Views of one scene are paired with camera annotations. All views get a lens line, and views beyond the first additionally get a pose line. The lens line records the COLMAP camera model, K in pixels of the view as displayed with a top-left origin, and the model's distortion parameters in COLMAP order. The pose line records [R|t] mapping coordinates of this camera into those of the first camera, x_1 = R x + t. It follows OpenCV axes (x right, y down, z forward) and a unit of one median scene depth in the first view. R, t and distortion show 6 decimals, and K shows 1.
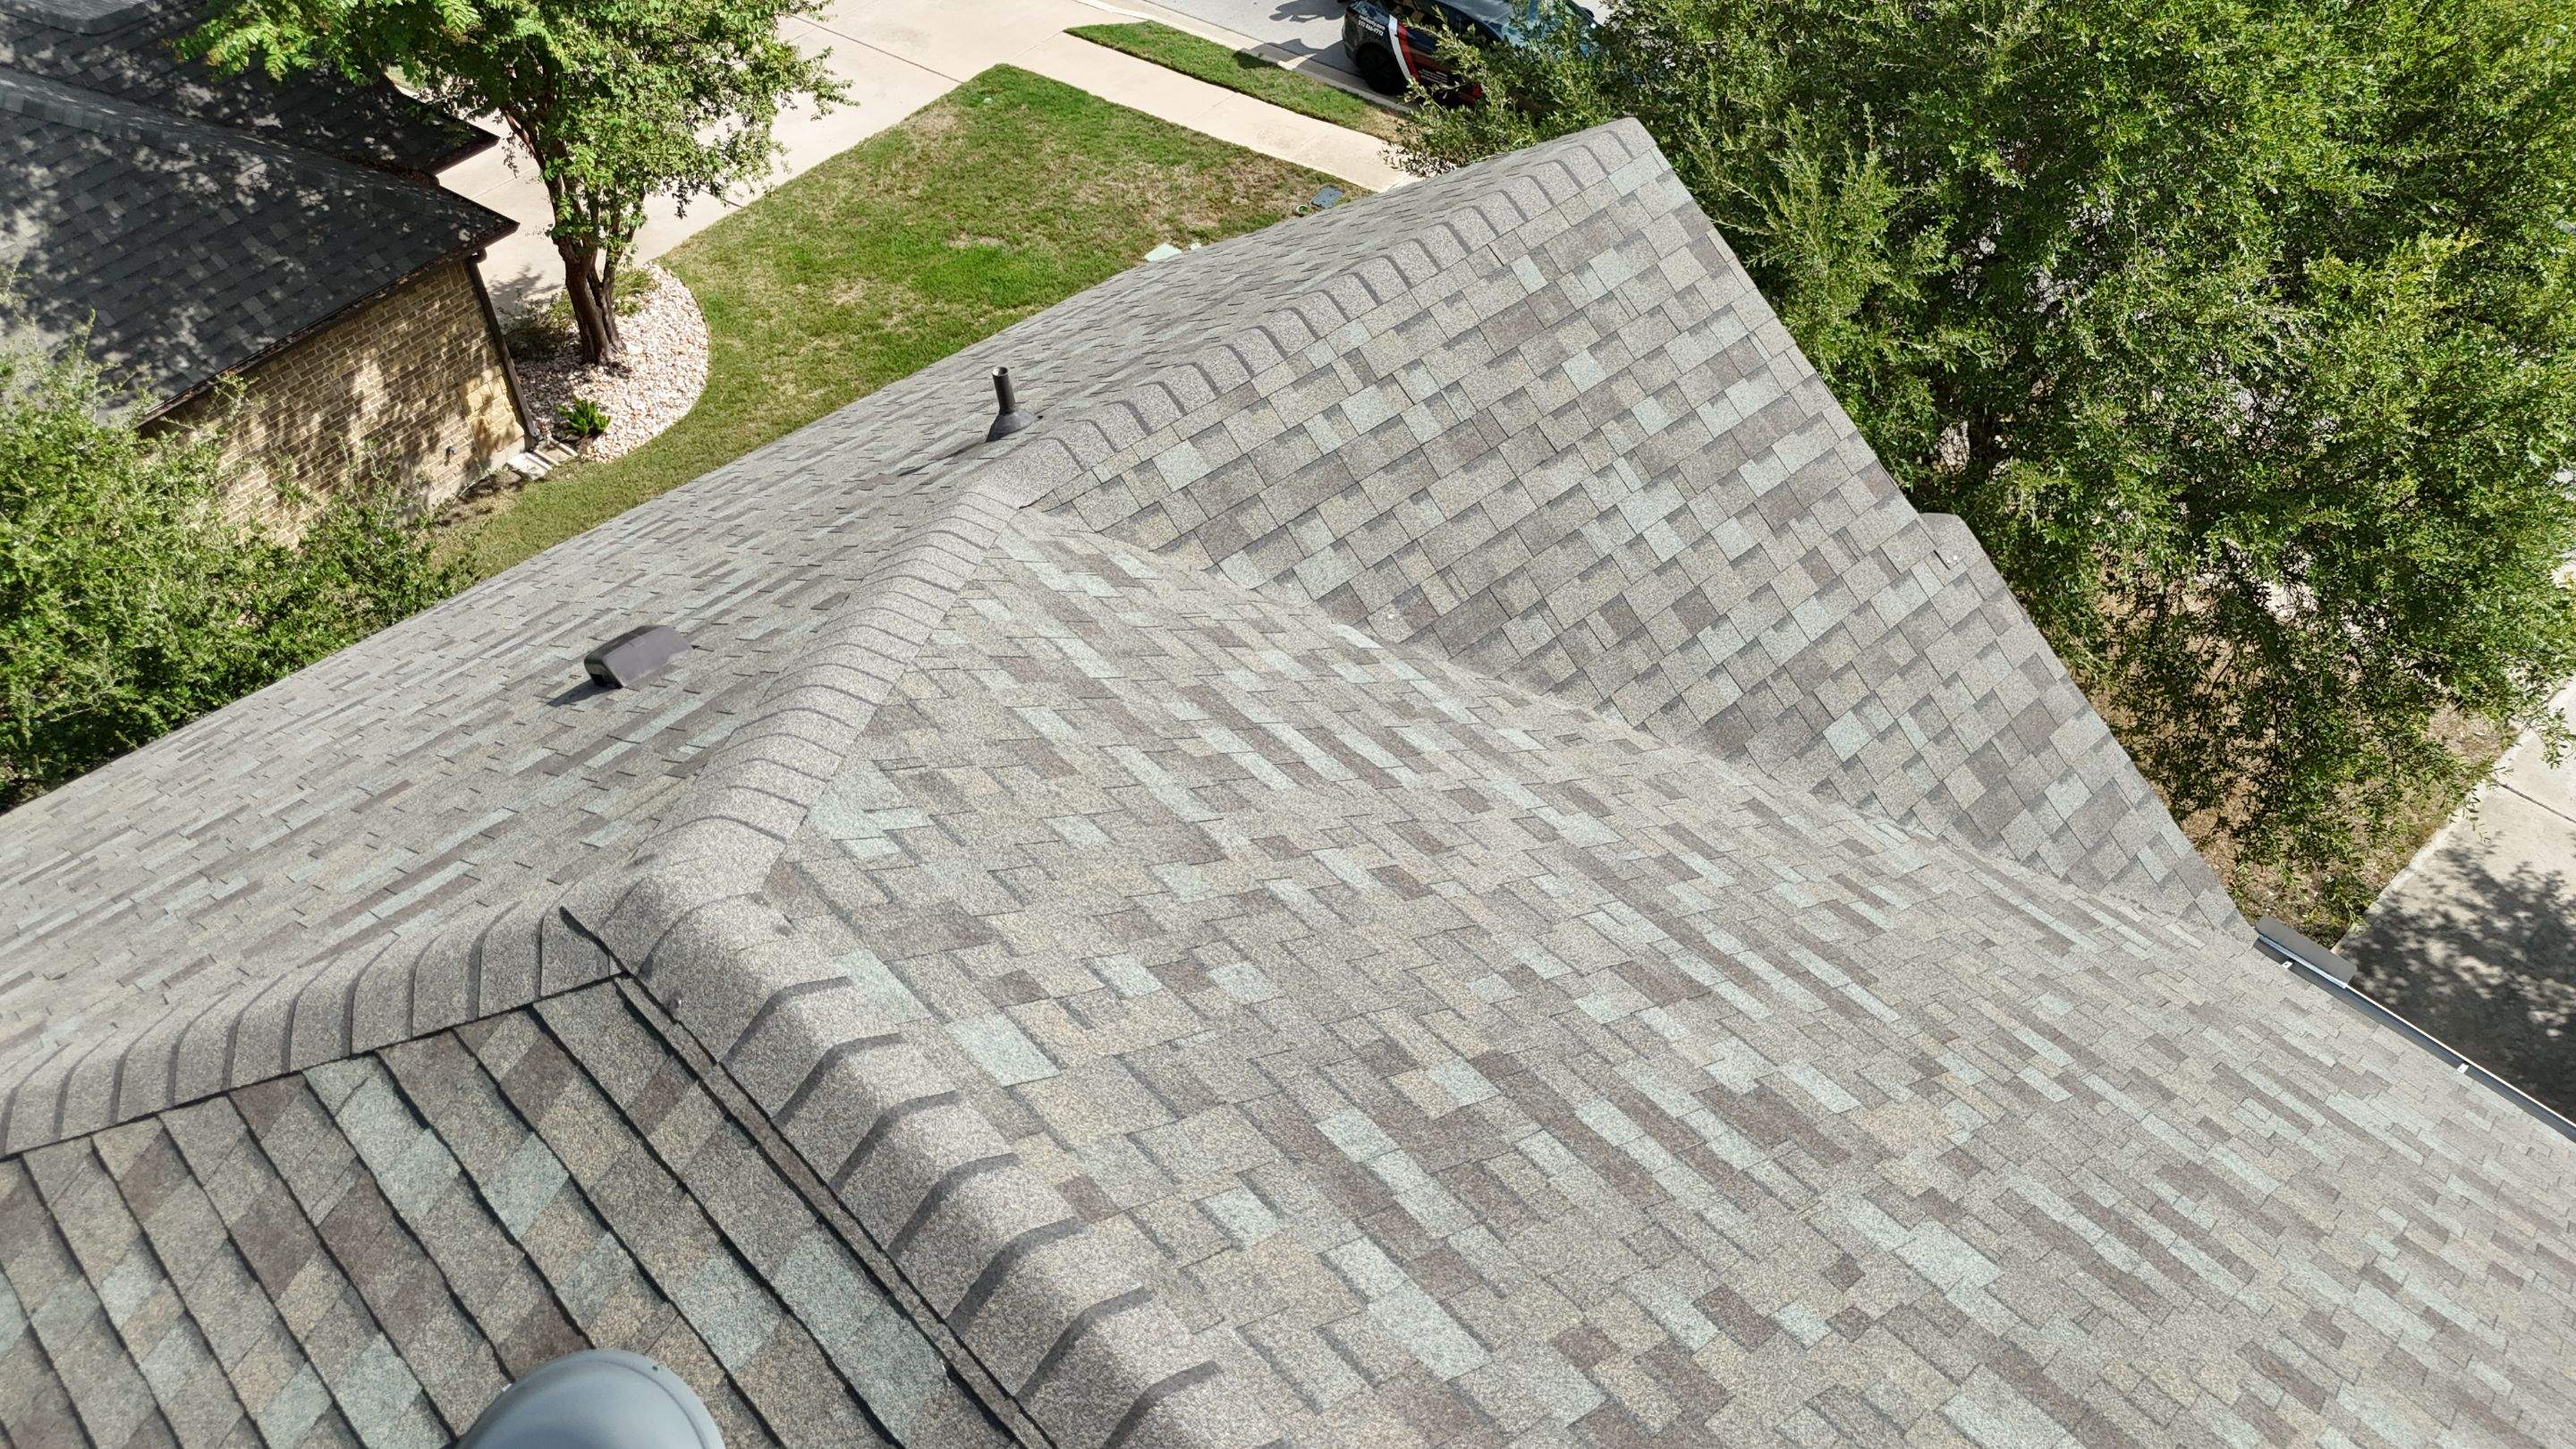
lens RADIAL K [[1900.7, 0, 1291.1], [0, 1900.7, 722.8], [0, 0, 1]] dist [0.074390, -0.072080]
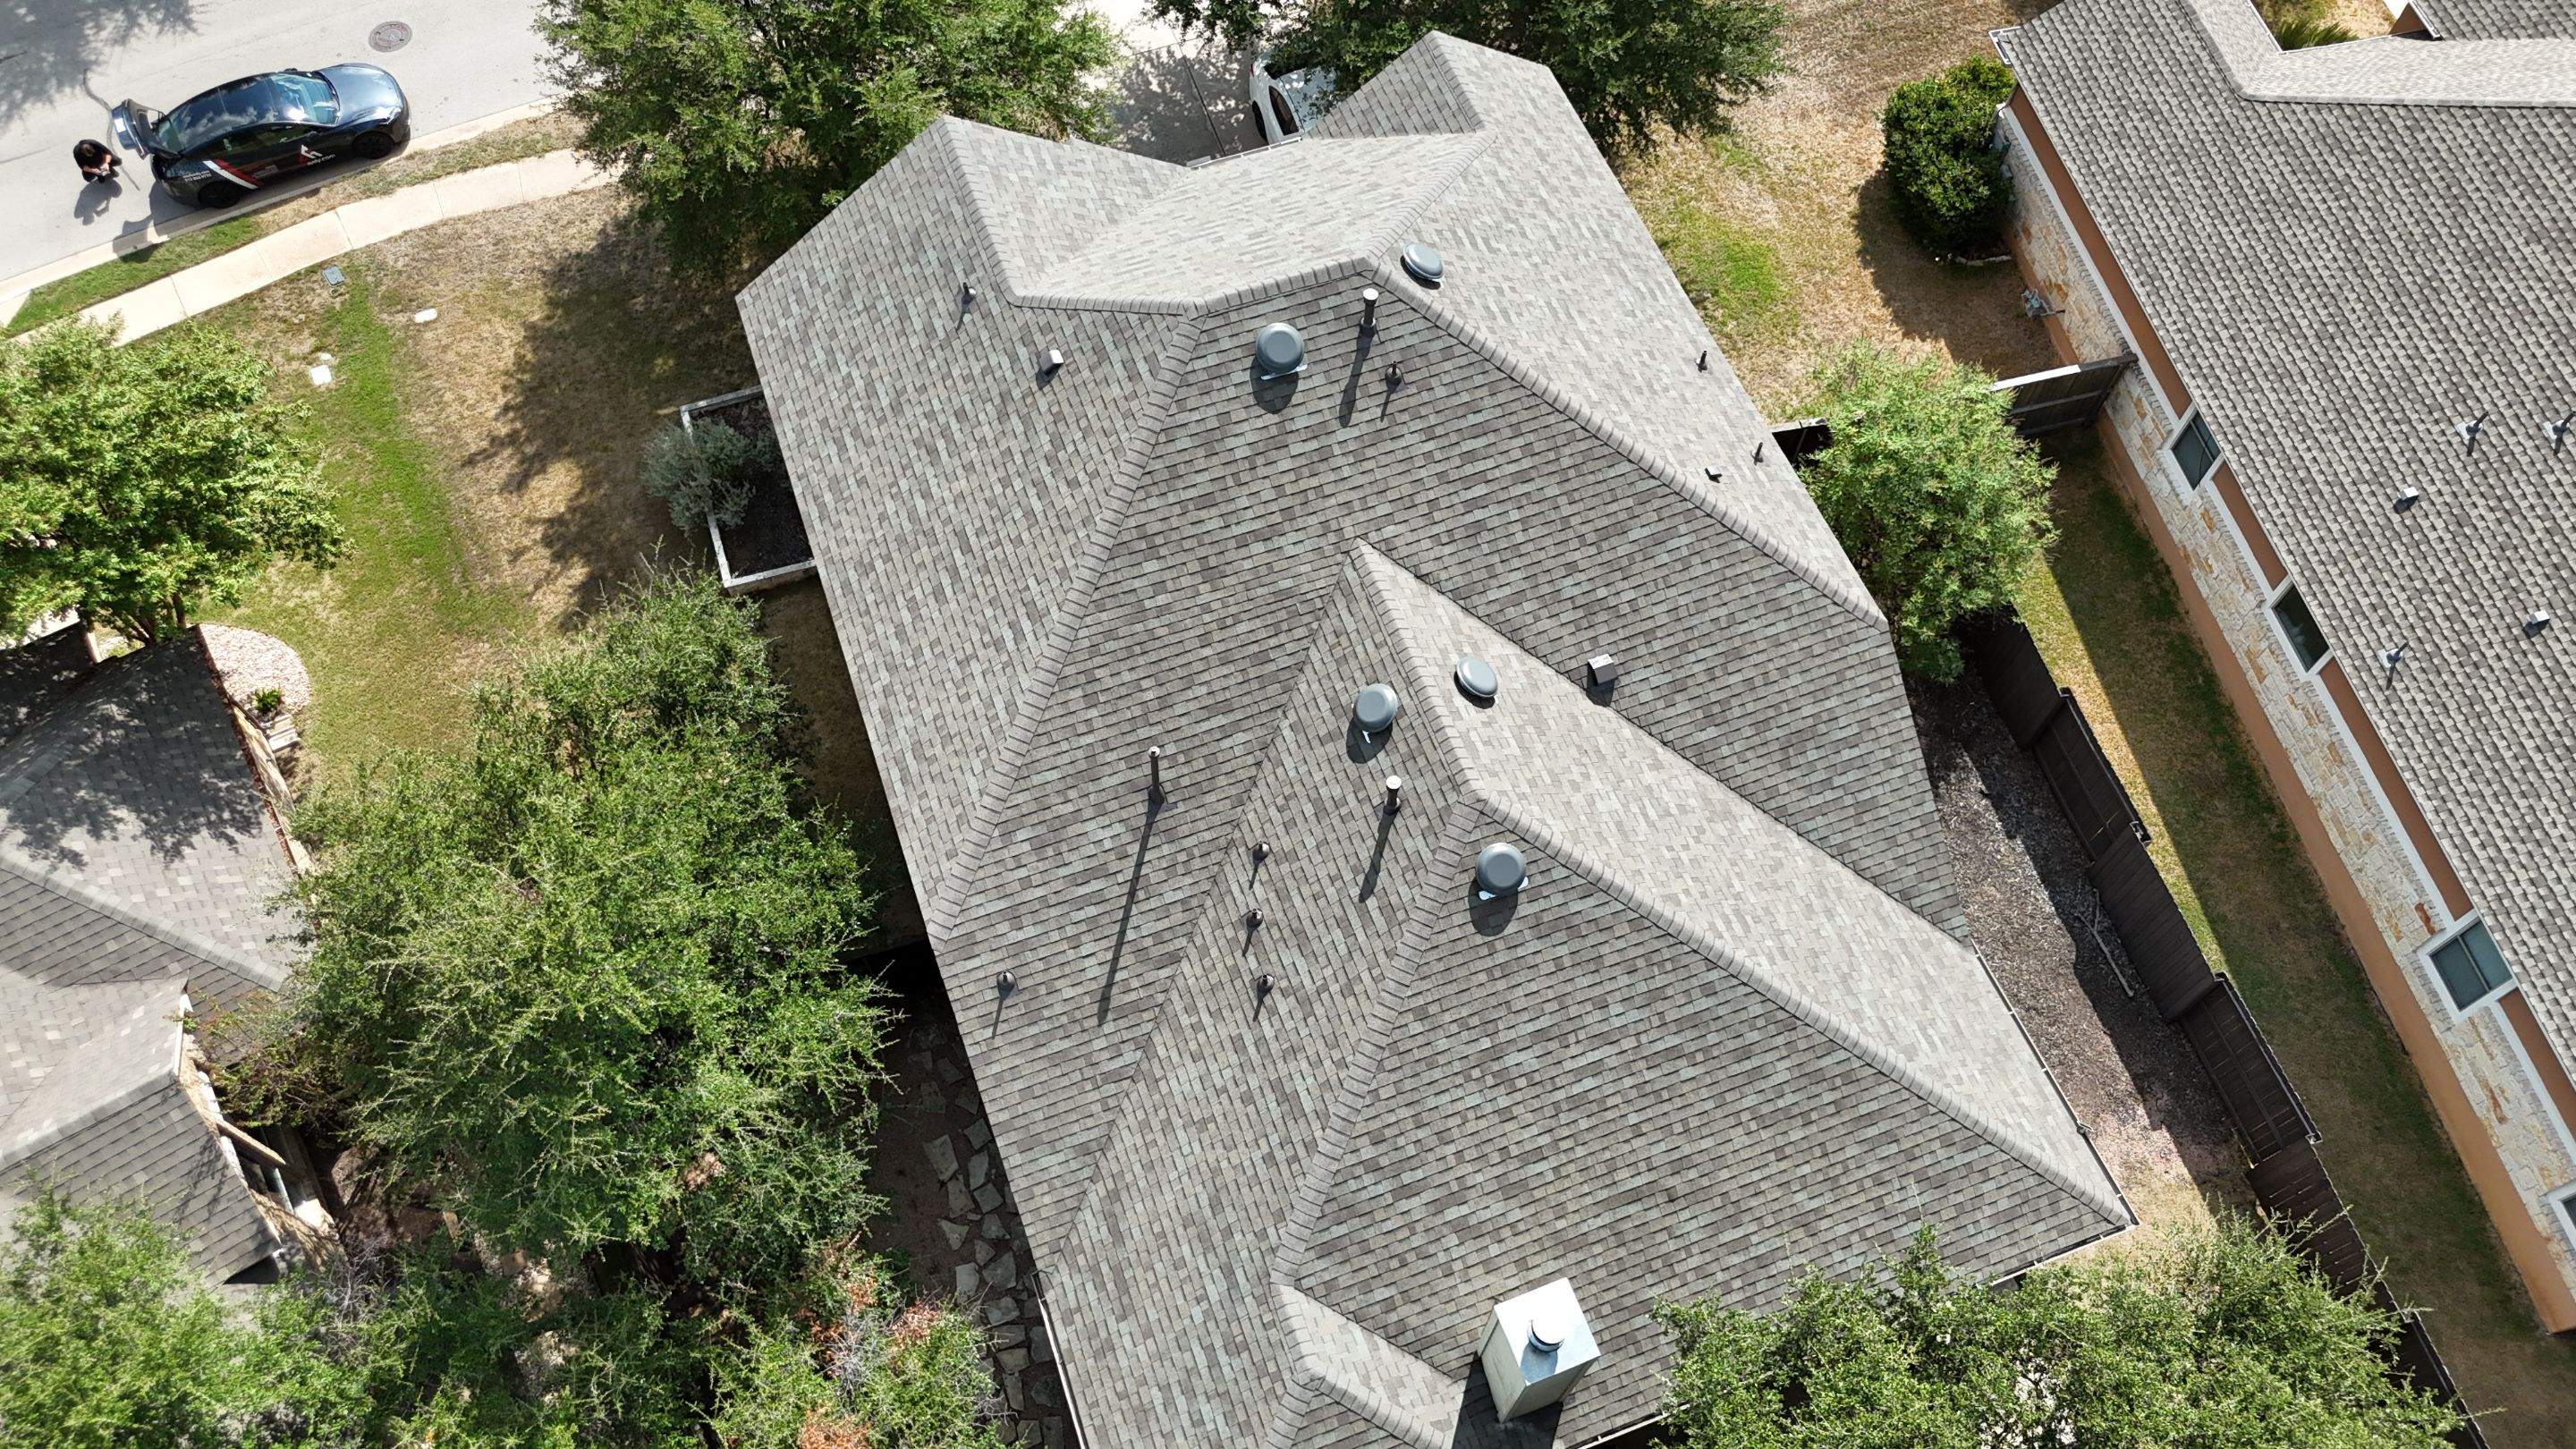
lens RADIAL K [[1900.7, 0, 1285.4], [0, 1900.7, 724.3], [0, 0, 1]] dist [0.074390, -0.072080]
pose [[0.397194, -0.805352, 0.440052, -2.477847], [0.656143, 0.584451, 0.477382, -1.167884], [-0.641649, 0.099124, 0.760566, -2.357314]]
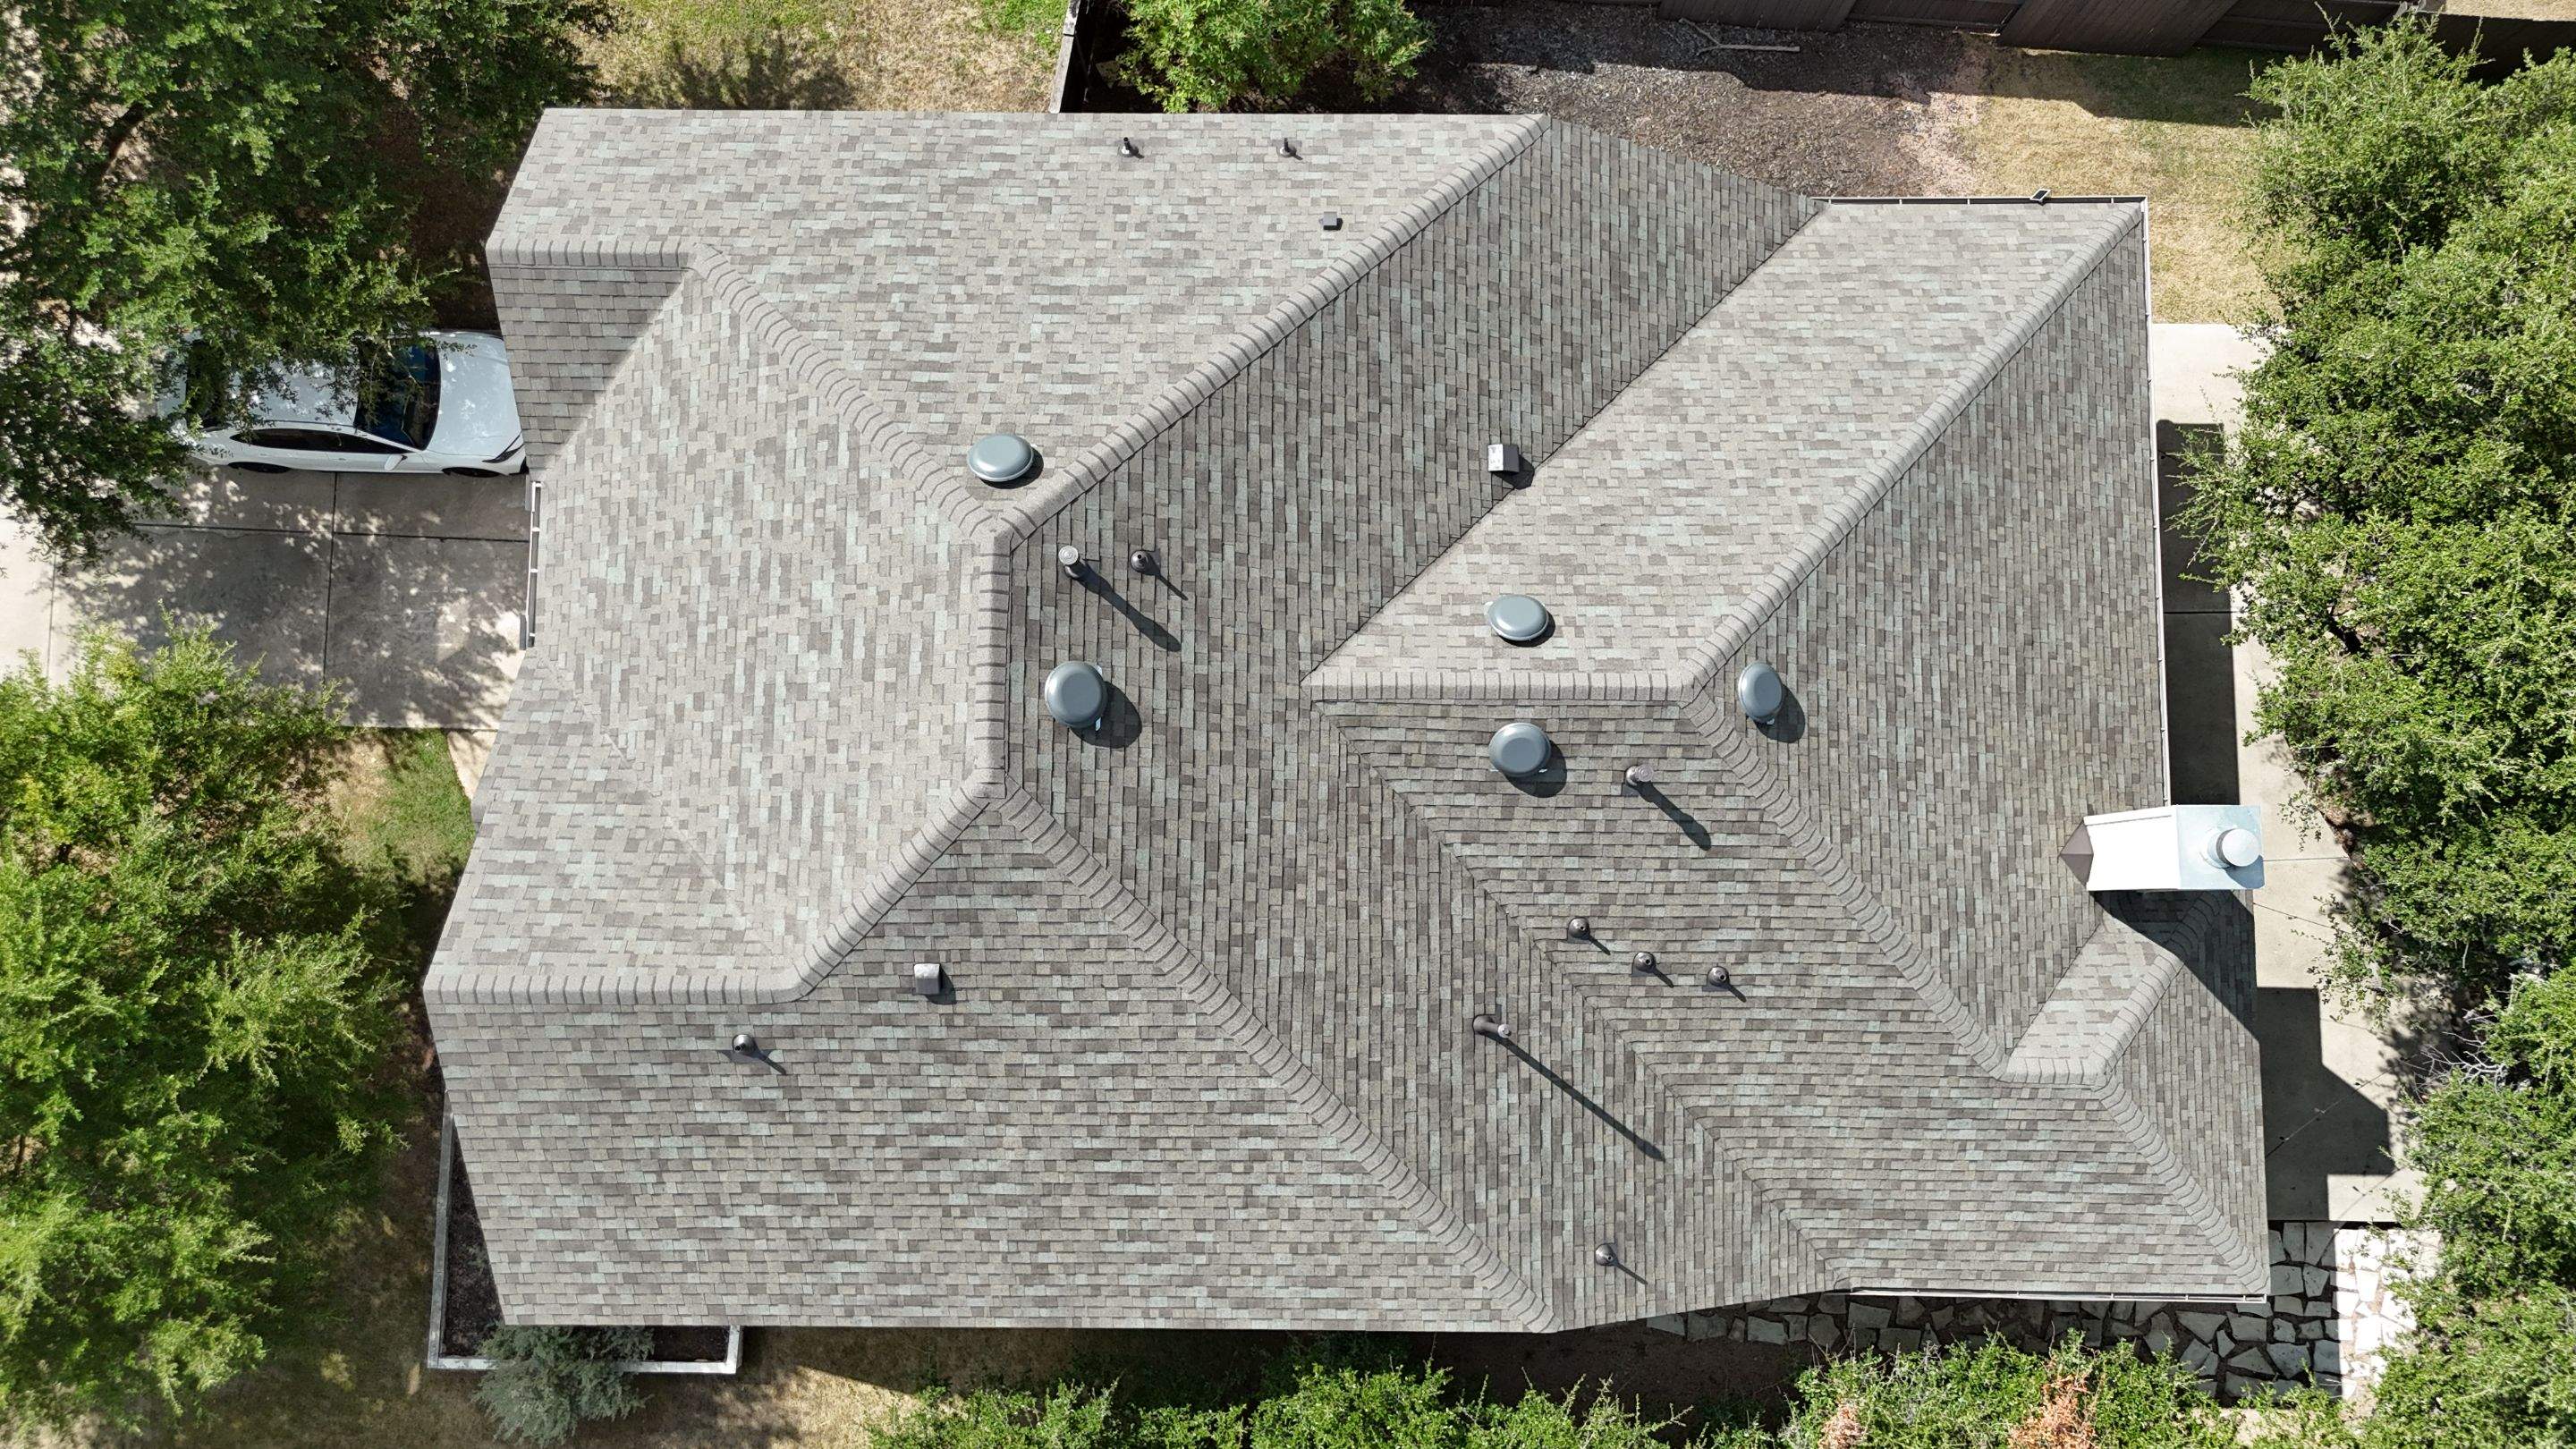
lens RADIAL K [[1900.7, 0, 1289.4], [0, 1900.7, 718.4], [0, 0, 1]] dist [0.074390, -0.072080]
pose [[-0.718426, -0.691751, 0.073106, -0.642955], [0.500268, -0.440797, 0.745272, -1.748545], [-0.483318, 0.571995, 0.662741, -1.513063]]
